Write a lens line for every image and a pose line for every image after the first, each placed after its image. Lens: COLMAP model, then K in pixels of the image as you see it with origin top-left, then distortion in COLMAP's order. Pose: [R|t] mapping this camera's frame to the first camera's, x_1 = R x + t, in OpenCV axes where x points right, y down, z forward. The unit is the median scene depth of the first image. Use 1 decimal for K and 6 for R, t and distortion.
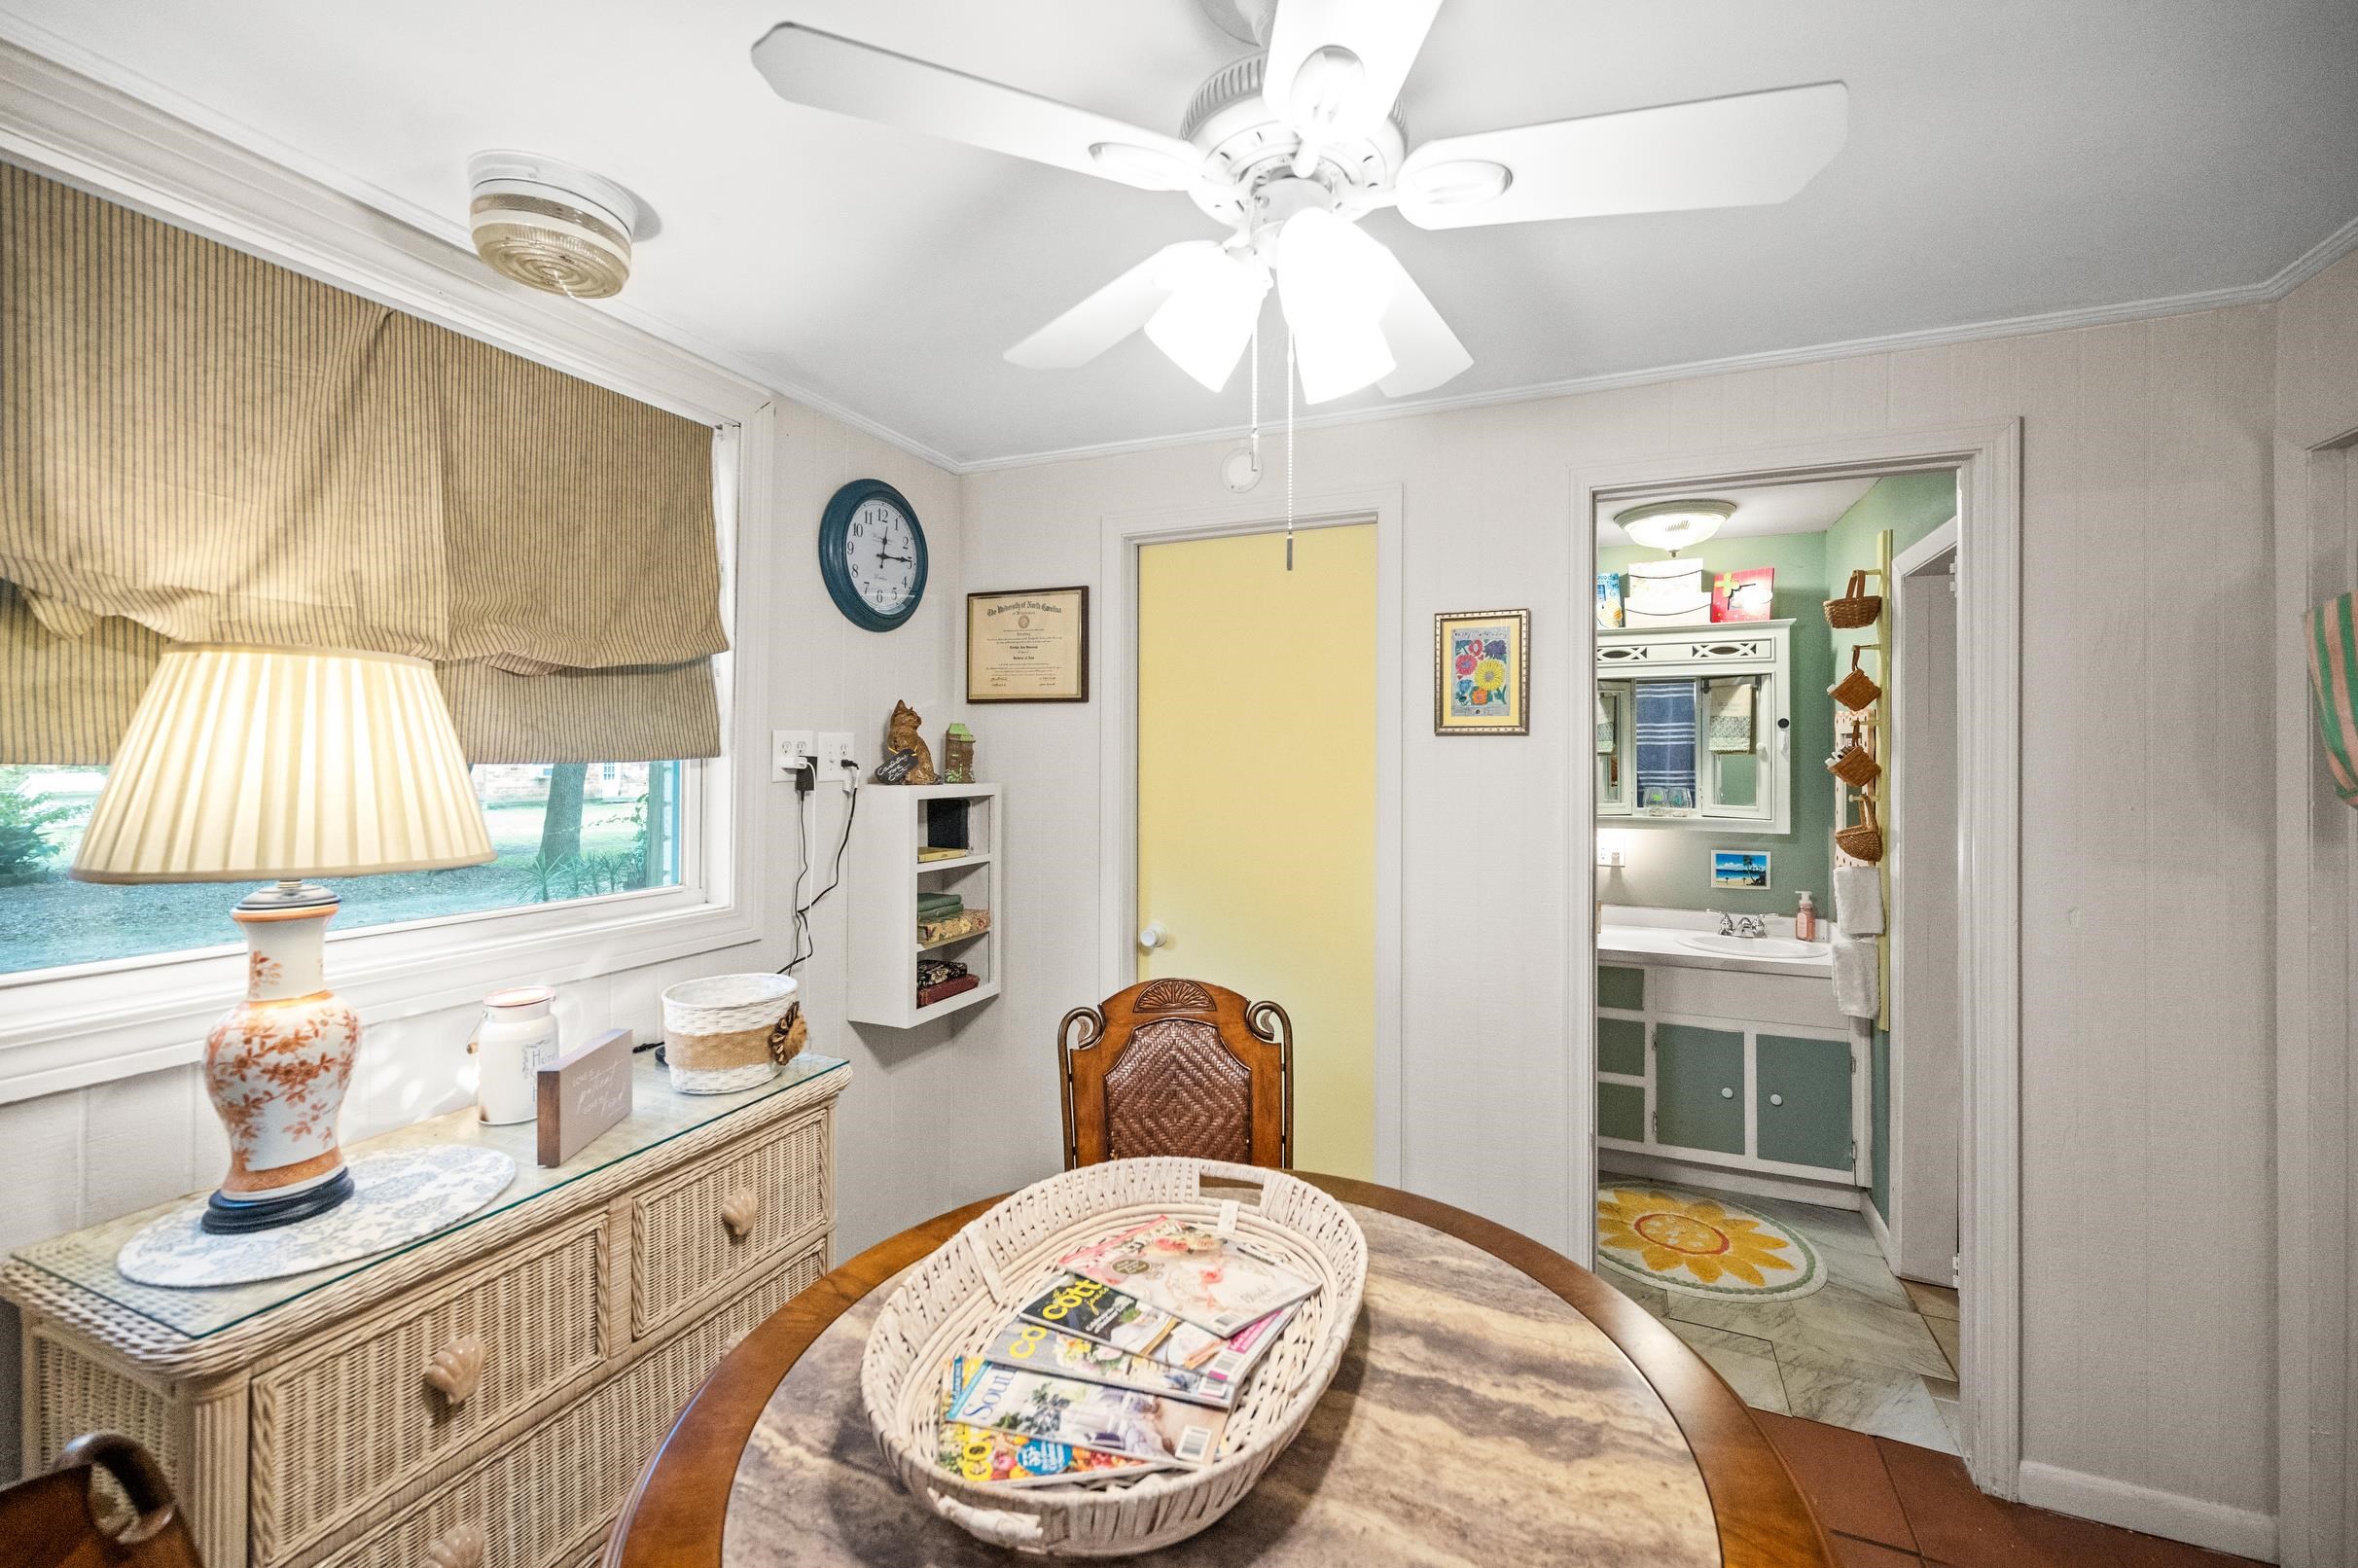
lens RADIAL K [[969.5, 0, 1182.8], [0, 969.5, 762.6], [0, 0, 1]] dist [0.000002, -0.000020]
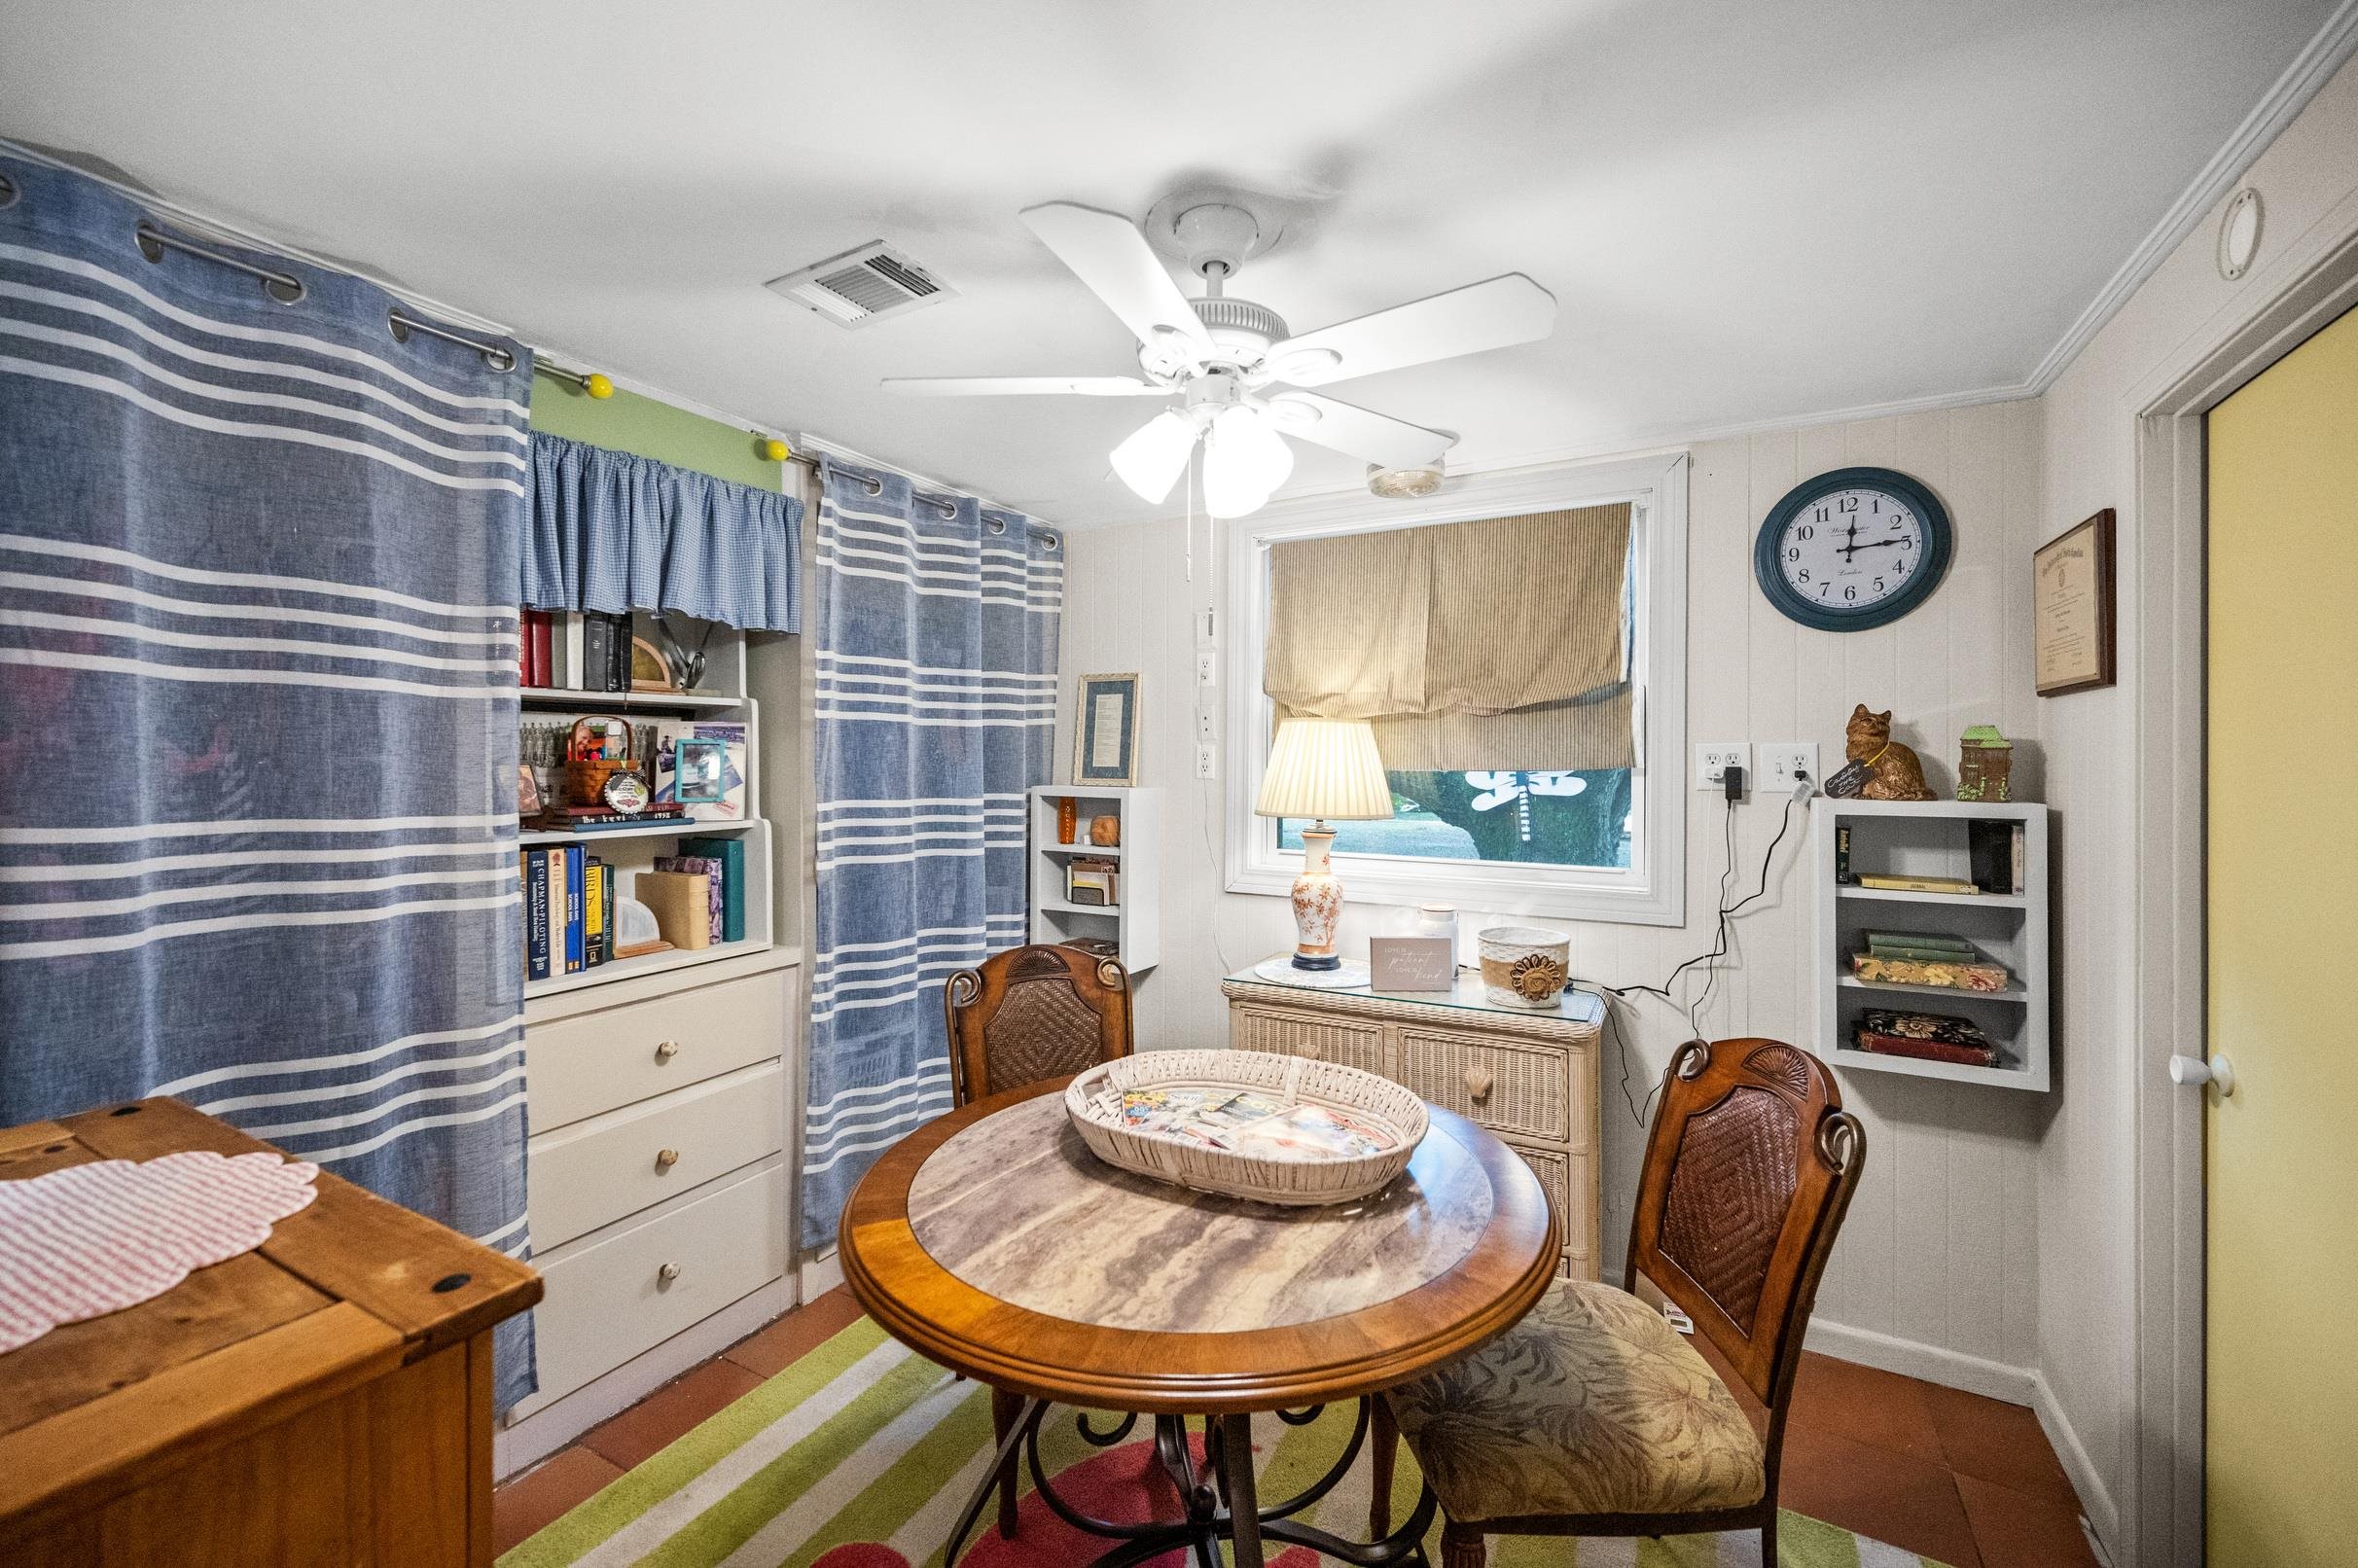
lens RADIAL K [[948.6, 0, 1179.0], [0, 948.6, 784.0], [0, 0, 1]] dist [-0.000268, -0.000020]
pose [[-0.123624, 0.014234, -0.992227, 0.857086], [-0.011817, 0.999805, 0.015815, 0.003001], [0.992259, 0.013681, -0.123432, 0.629734]]
